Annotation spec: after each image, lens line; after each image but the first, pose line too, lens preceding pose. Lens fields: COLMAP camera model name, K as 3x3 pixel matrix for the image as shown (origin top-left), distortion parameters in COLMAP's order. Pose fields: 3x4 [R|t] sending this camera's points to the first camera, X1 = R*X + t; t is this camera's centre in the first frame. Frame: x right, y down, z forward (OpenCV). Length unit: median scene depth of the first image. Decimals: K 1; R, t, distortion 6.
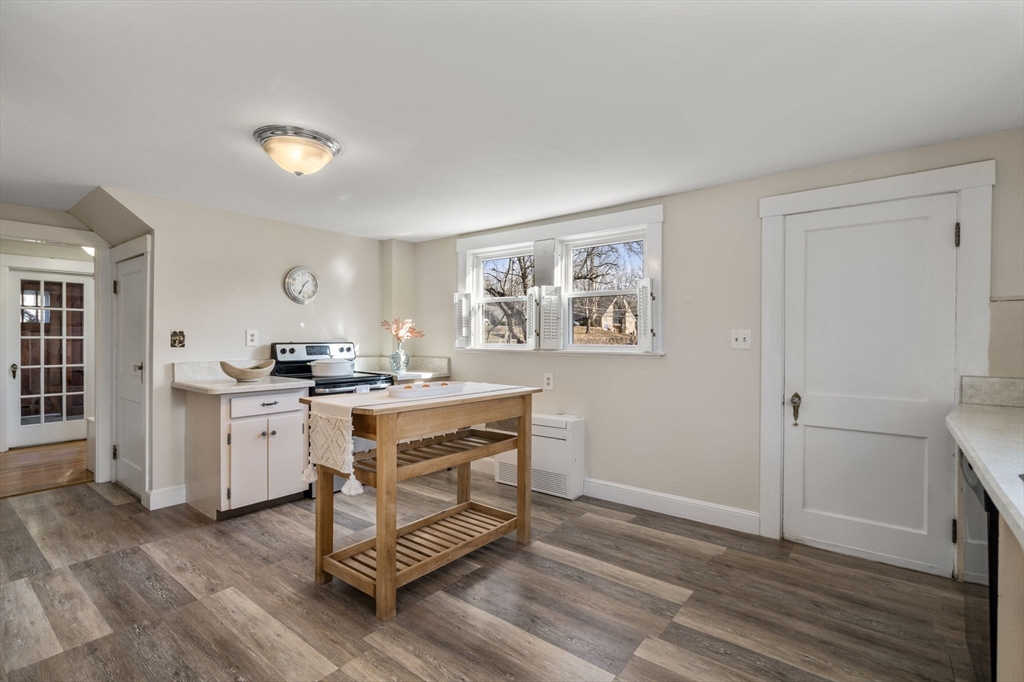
lens RADIAL K [[478.7, 0, 506.9], [0, 478.7, 340.9], [0, 0, 1]] dist [0.002640, 0.000217]
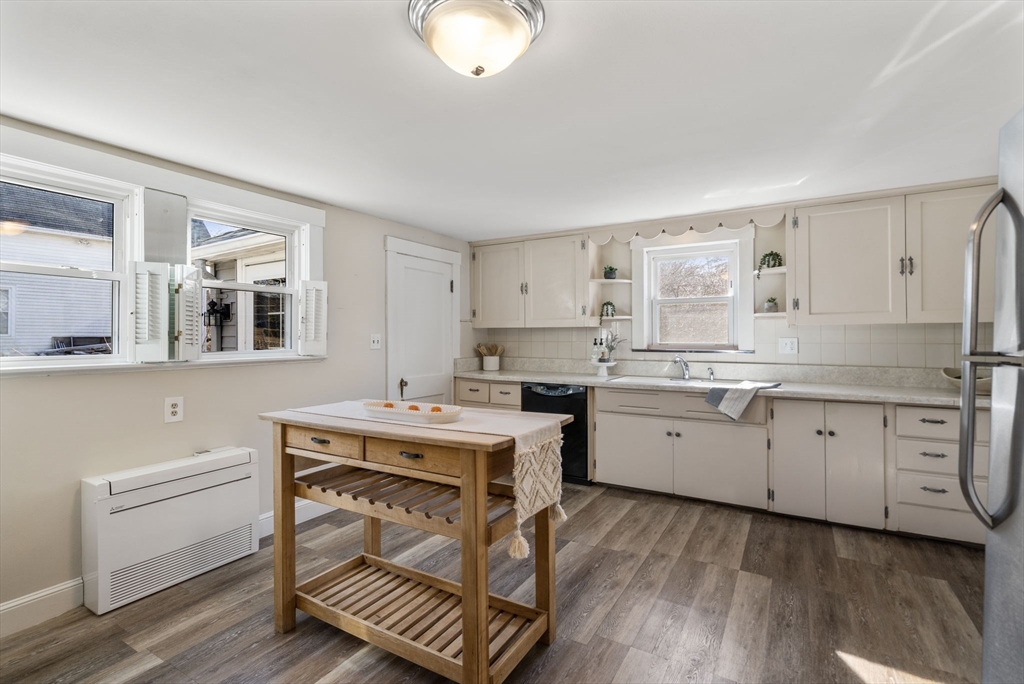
lens RADIAL K [[478.7, 0, 507.0], [0, 478.7, 337.1], [0, 0, 1]] dist [0.002640, 0.000217]
pose [[-0.127275, -0.001315, 0.991867, -0.769700], [0.012512, 0.999917, 0.002931, -0.013386], [-0.991788, 0.012783, -0.127249, 0.779275]]
